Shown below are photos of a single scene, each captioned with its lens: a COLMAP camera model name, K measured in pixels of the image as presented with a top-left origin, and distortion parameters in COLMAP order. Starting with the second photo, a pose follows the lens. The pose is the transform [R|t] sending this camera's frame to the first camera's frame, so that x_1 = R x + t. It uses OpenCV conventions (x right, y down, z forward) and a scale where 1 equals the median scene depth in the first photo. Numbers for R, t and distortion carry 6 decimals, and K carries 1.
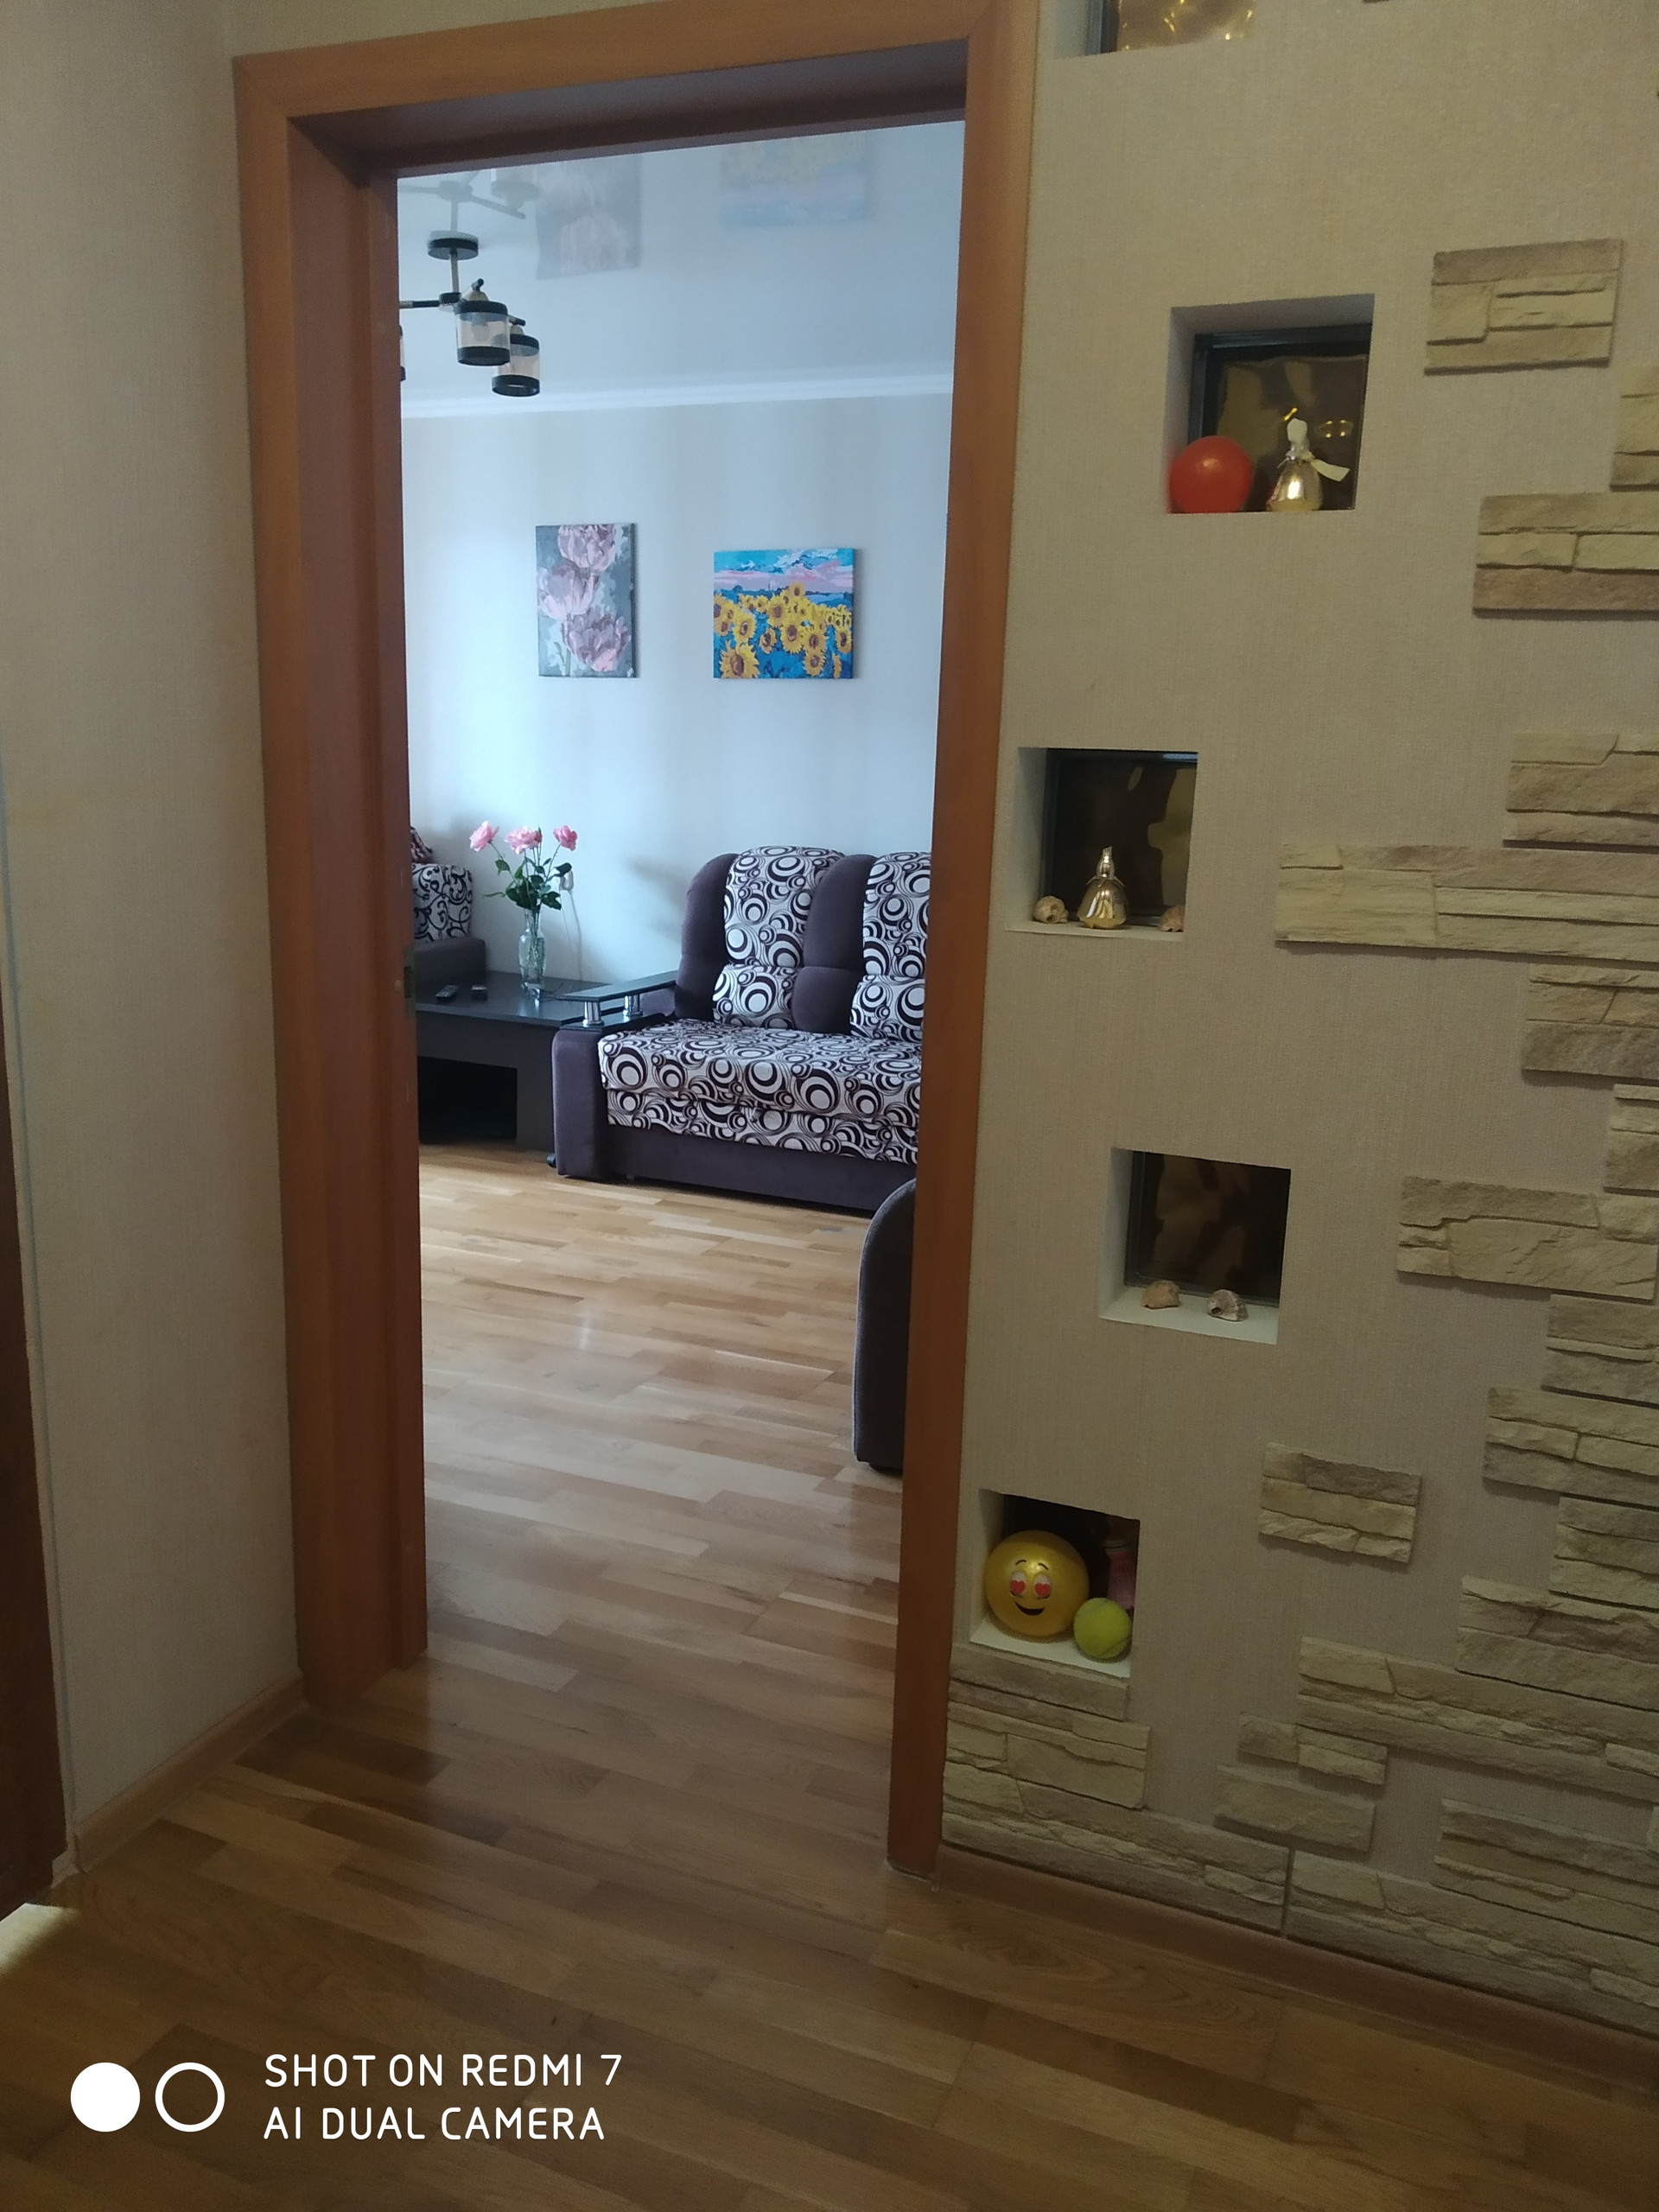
lens RADIAL K [[1726.4, 0, 834.4], [0, 1726.4, 1110.3], [0, 0, 1]] dist [0.035481, -0.064036]
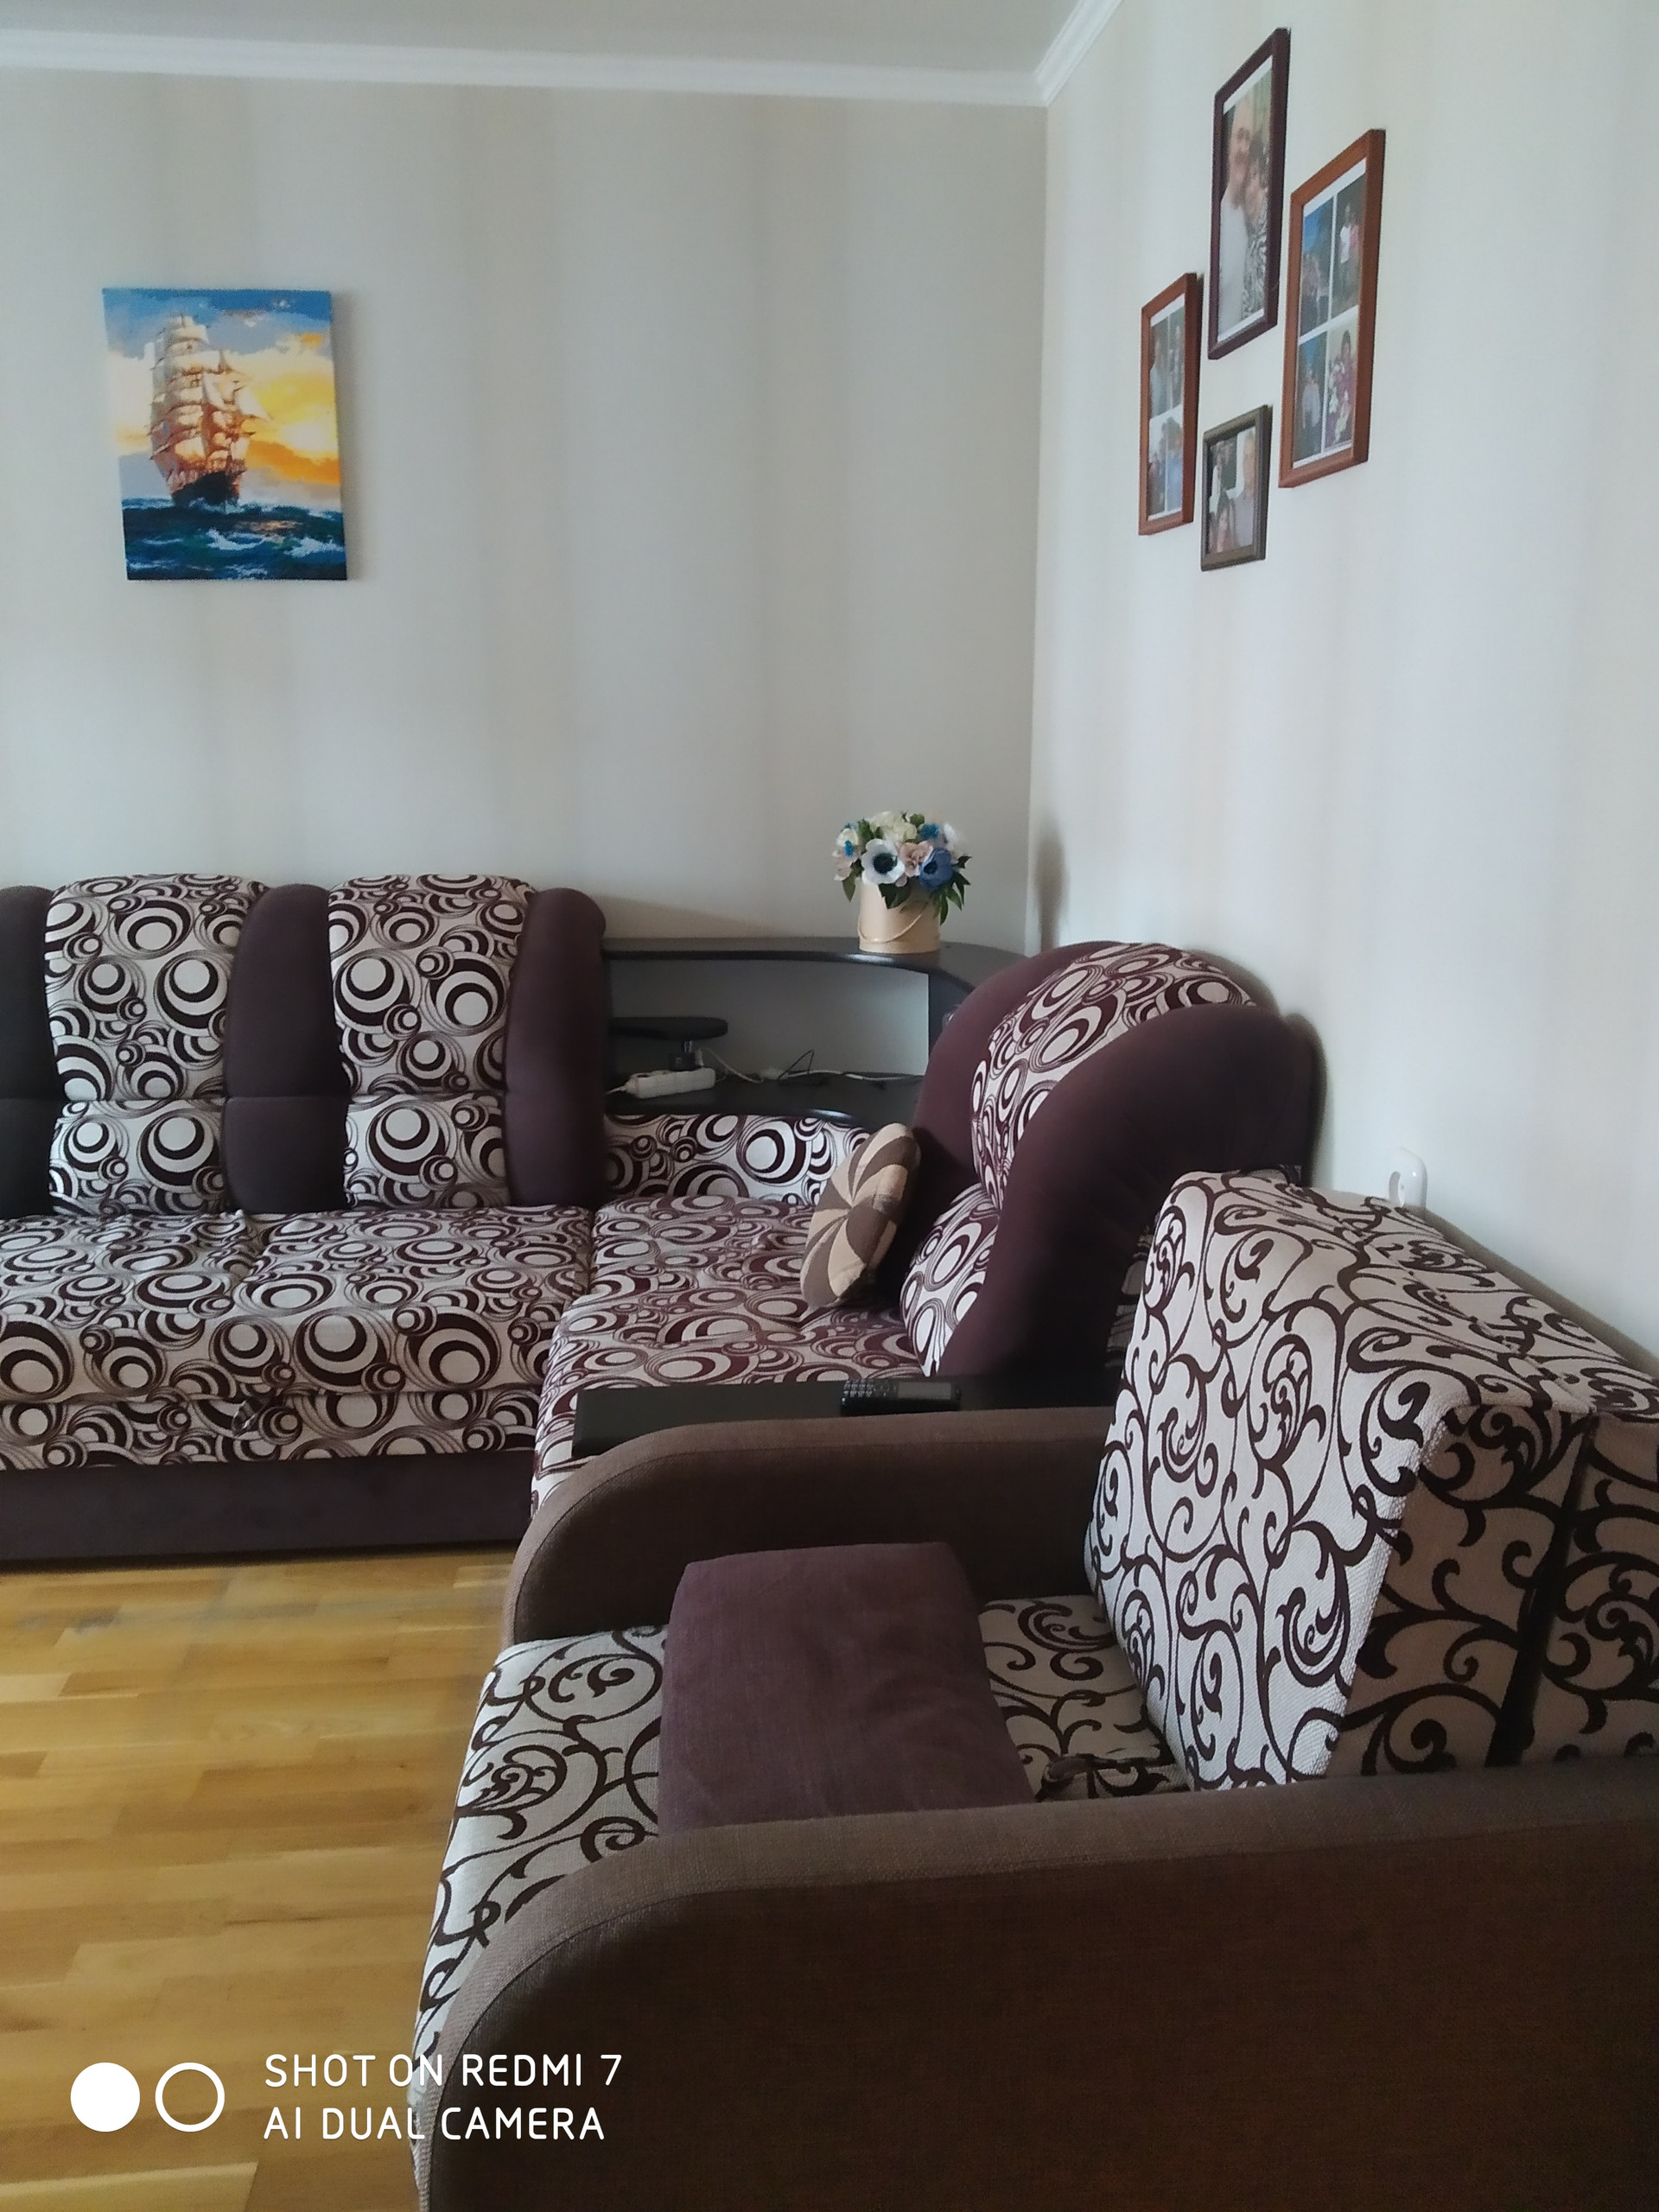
lens RADIAL K [[1726.4, 0, 831.1], [0, 1726.4, 1095.0], [0, 0, 1]] dist [0.035481, -0.064036]
pose [[0.873197, -0.138150, 0.467376, -0.028453], [0.126017, 0.990372, 0.057303, -0.083595], [-0.470793, 0.008861, 0.882199, 0.394840]]
